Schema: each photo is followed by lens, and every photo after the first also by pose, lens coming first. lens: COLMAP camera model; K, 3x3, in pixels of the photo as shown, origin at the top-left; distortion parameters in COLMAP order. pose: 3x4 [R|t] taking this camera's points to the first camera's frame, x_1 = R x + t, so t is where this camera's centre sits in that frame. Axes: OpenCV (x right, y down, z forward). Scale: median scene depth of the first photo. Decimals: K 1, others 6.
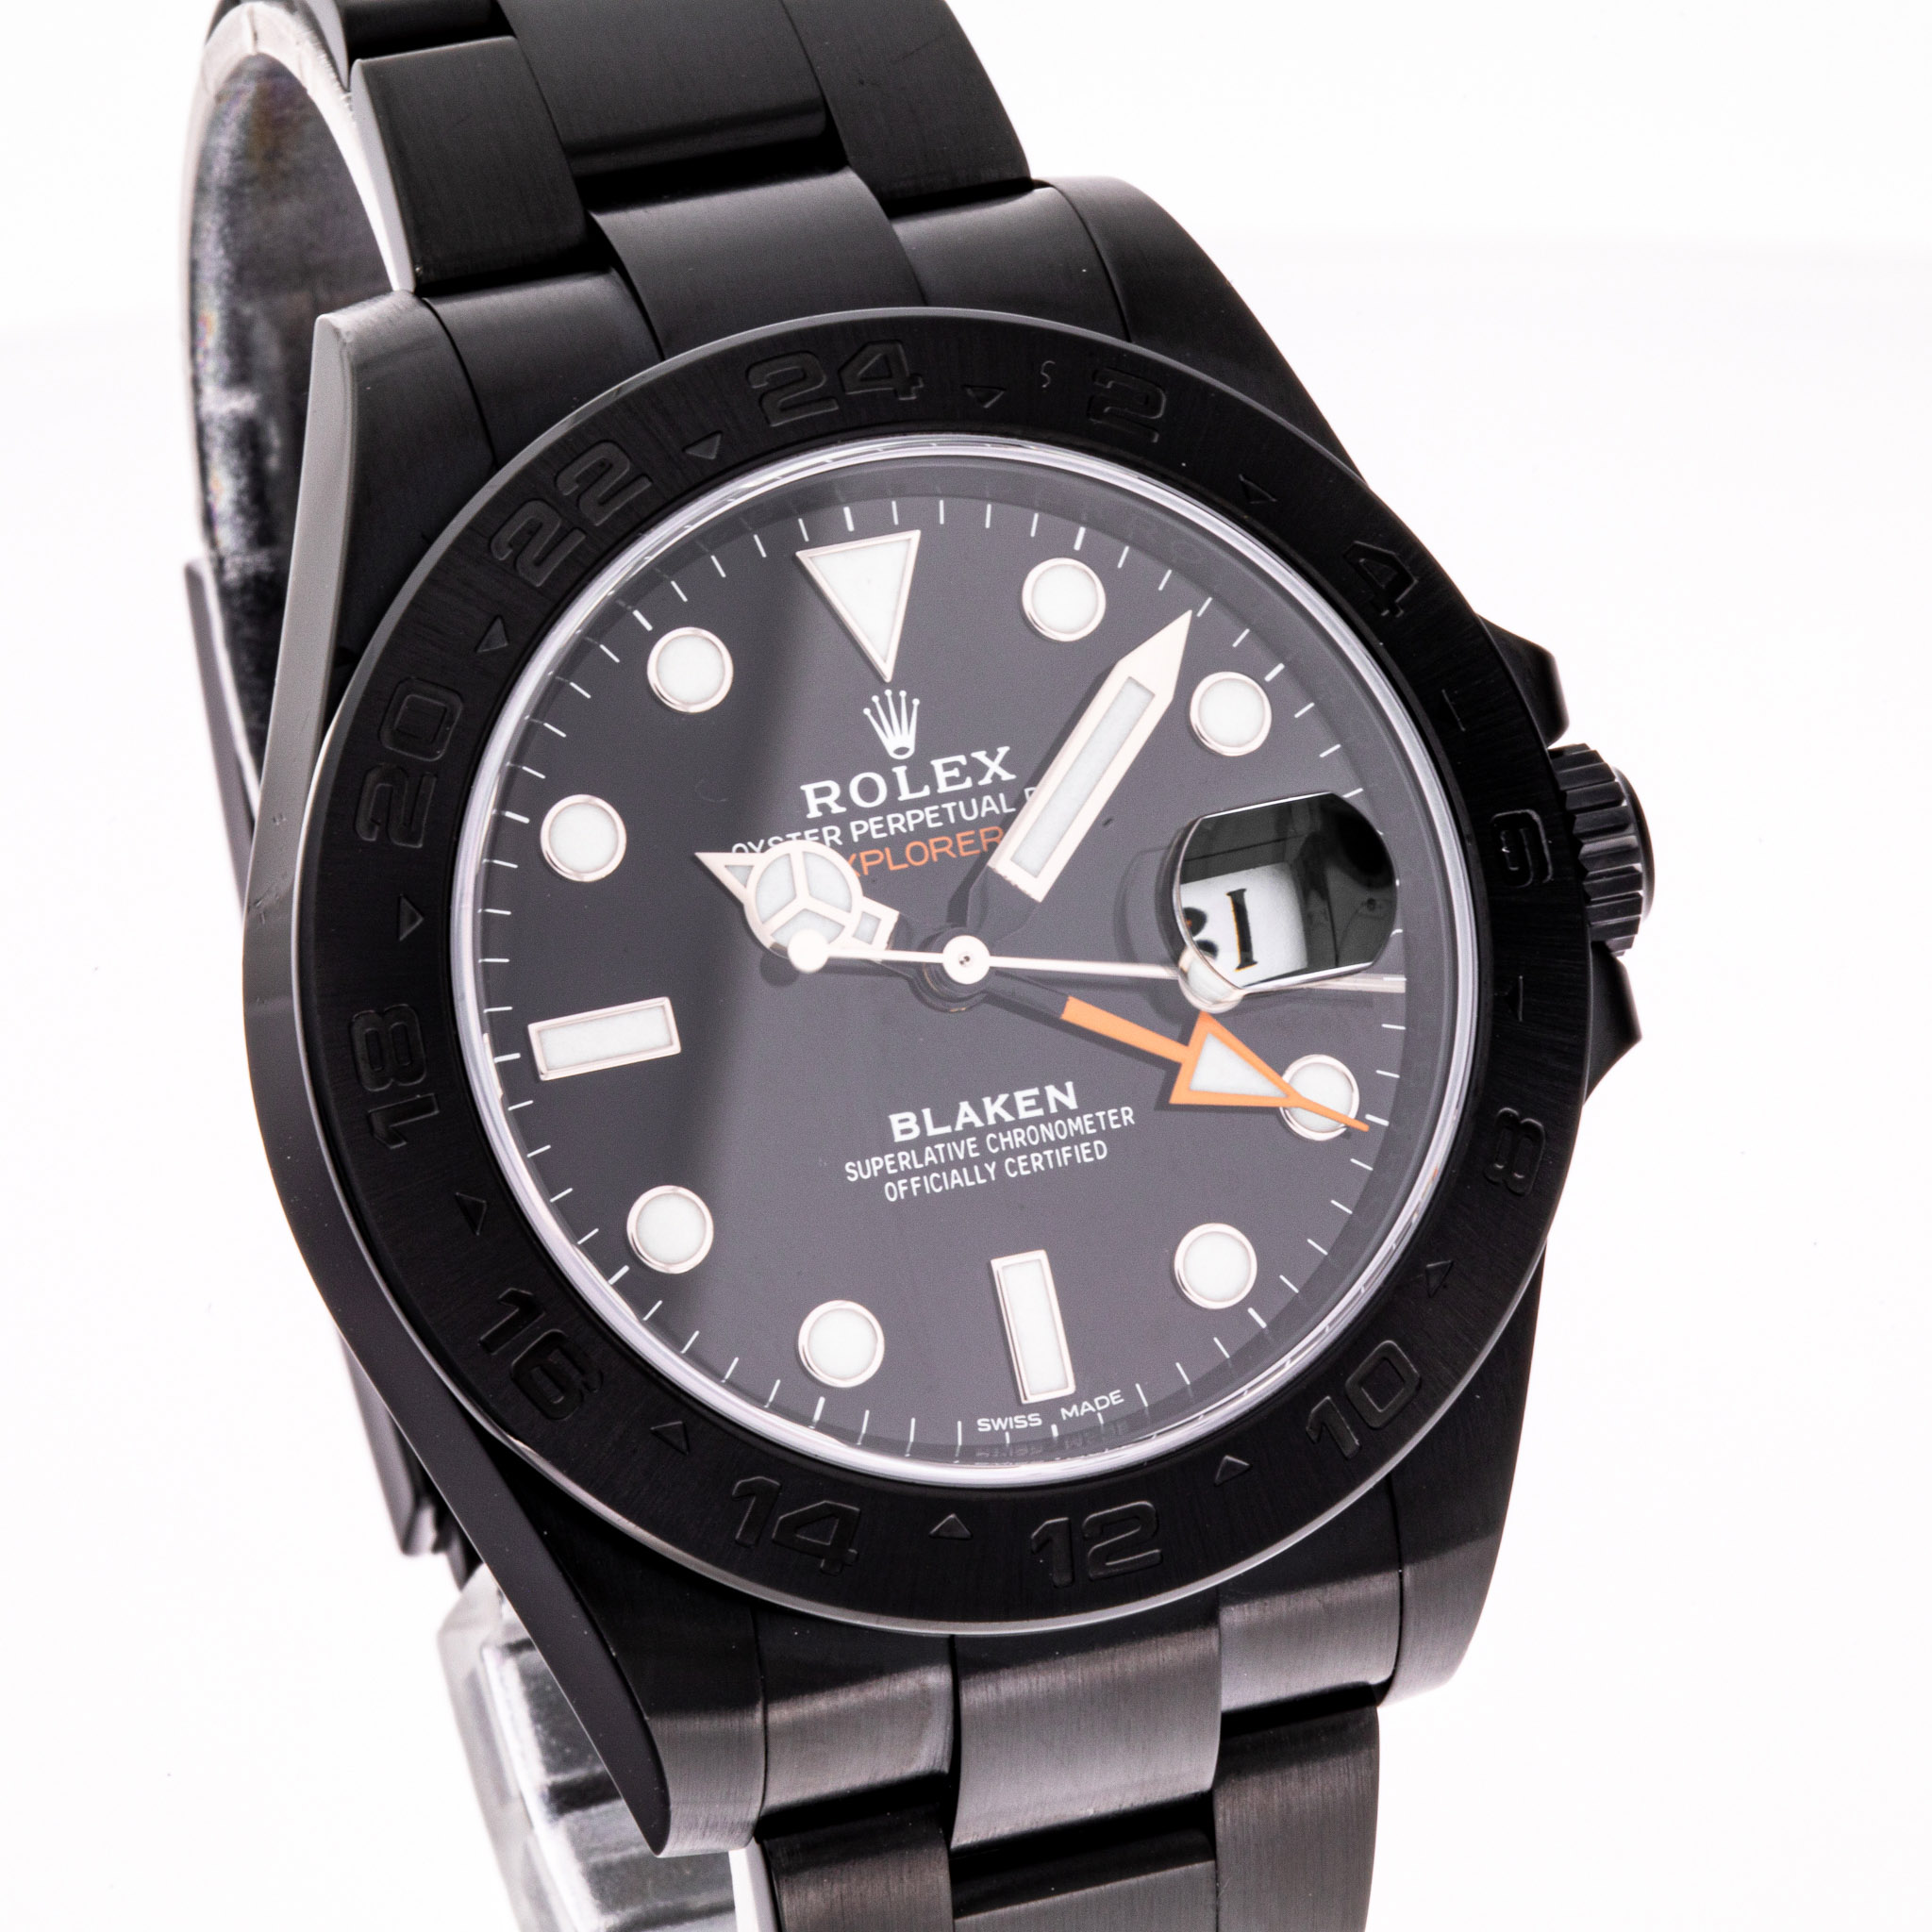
lens RADIAL K [[12228.6, 0, 975.7], [0, 12228.6, 982.4], [0, 0, 1]] dist [0.684834, 0.000000]
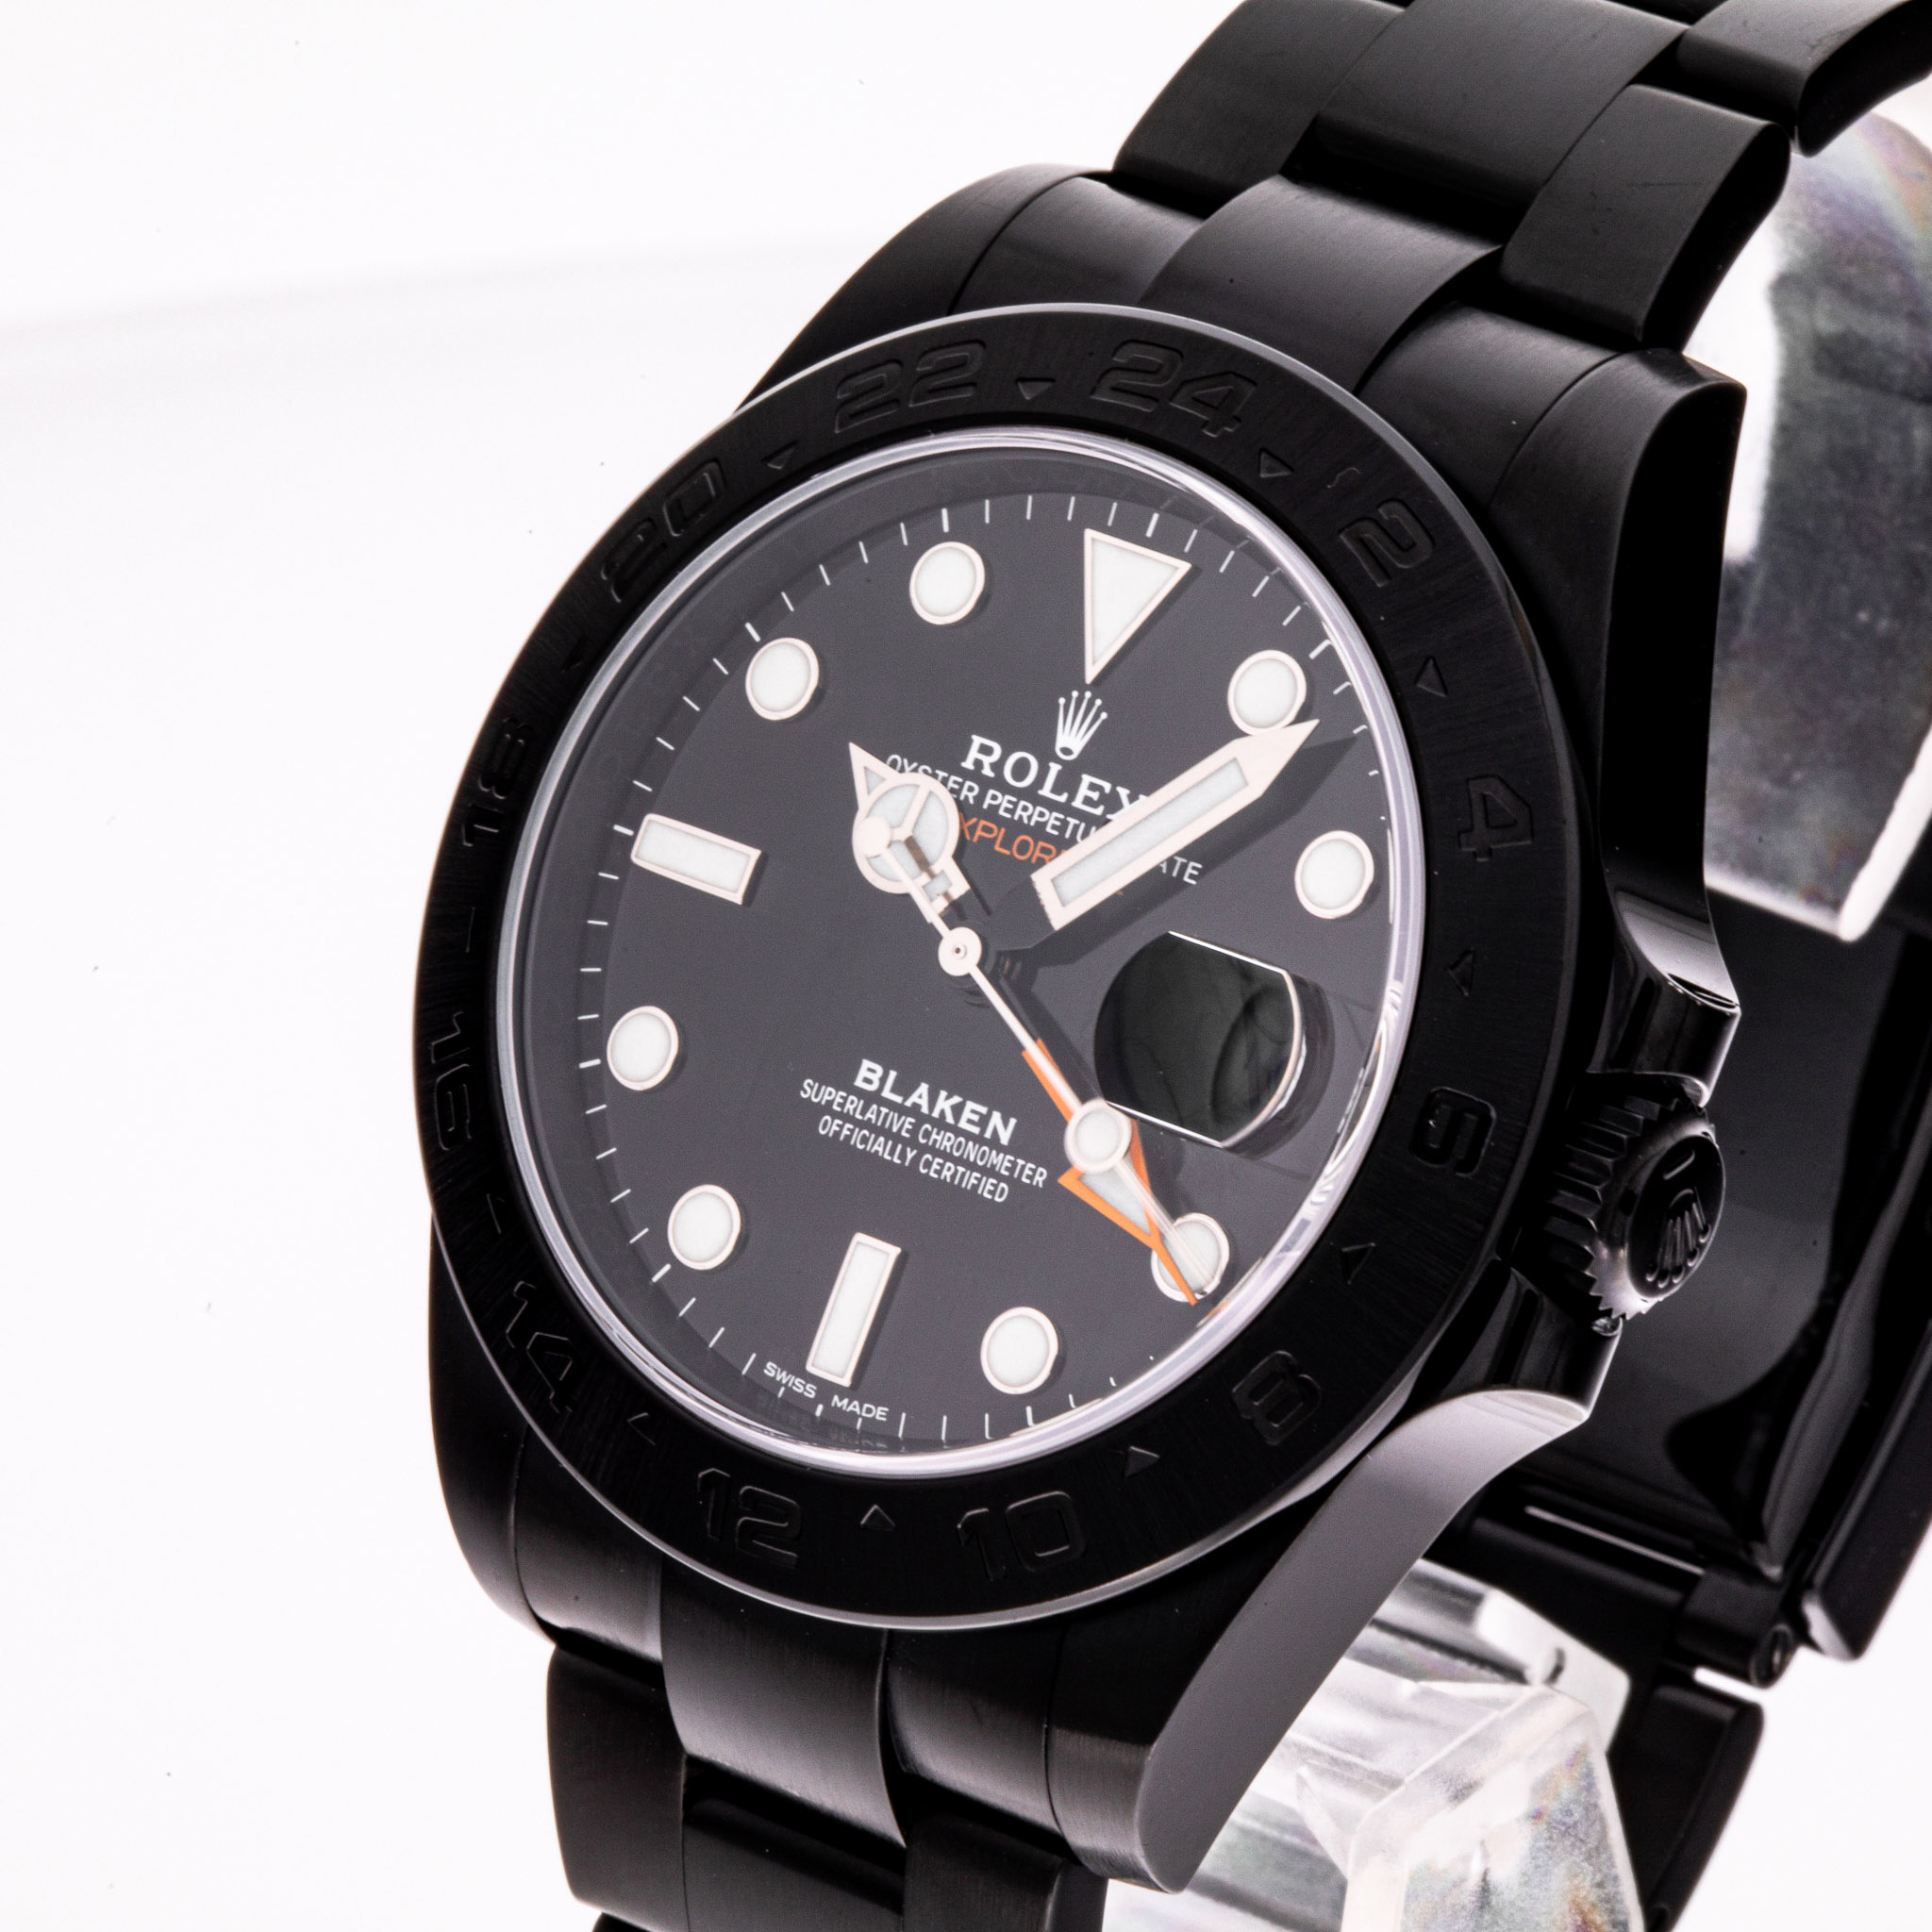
lens RADIAL K [[12228.6, 0, 970.8], [0, 12228.6, 970.1], [0, 0, 1]] dist [0.684834, 0.000000]
pose [[0.530559, 0.427164, -0.732146, 0.723514], [-0.416068, 0.883766, 0.214116, -0.212396], [0.738508, 0.191021, 0.646619, 0.357321]]
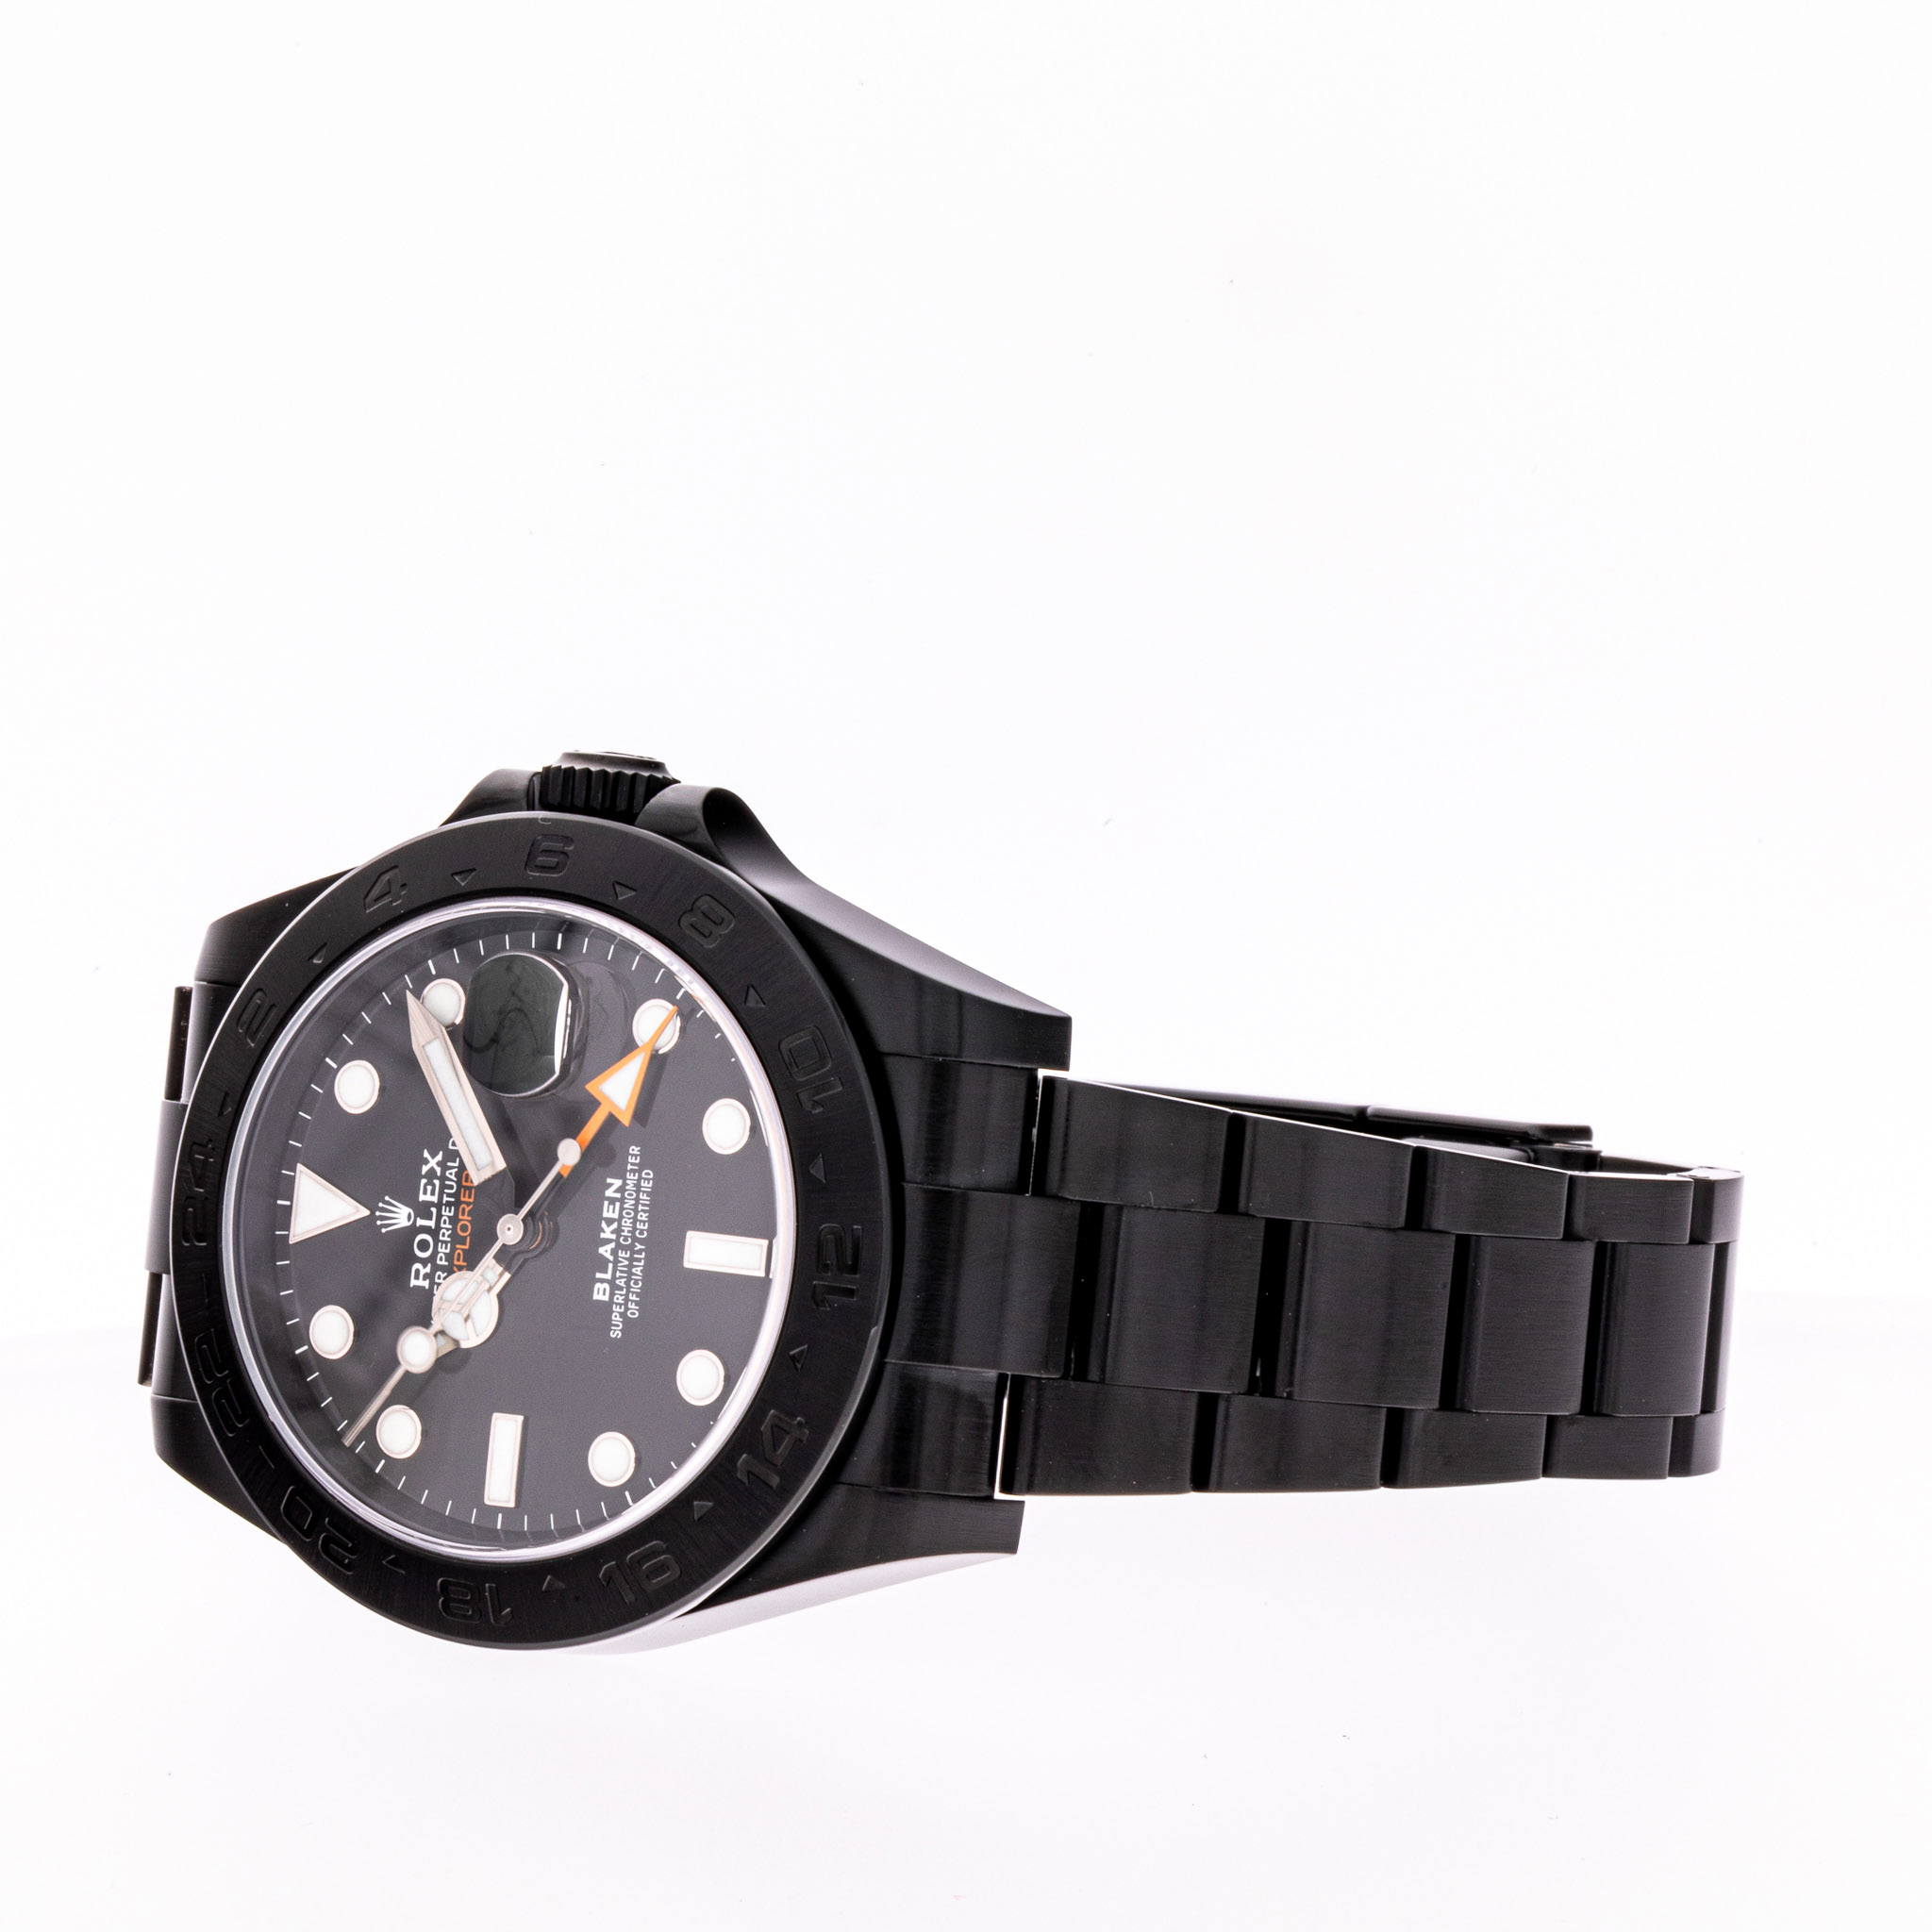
lens RADIAL K [[12228.6, 0, 965.7], [0, 12228.6, 967.8], [0, 0, 1]] dist [0.684834, 0.000000]
pose [[0.158435, -0.927794, -0.337781, 0.578301], [0.896616, 0.278459, -0.344297, 0.590317], [0.413495, -0.248312, 0.875993, -0.367620]]
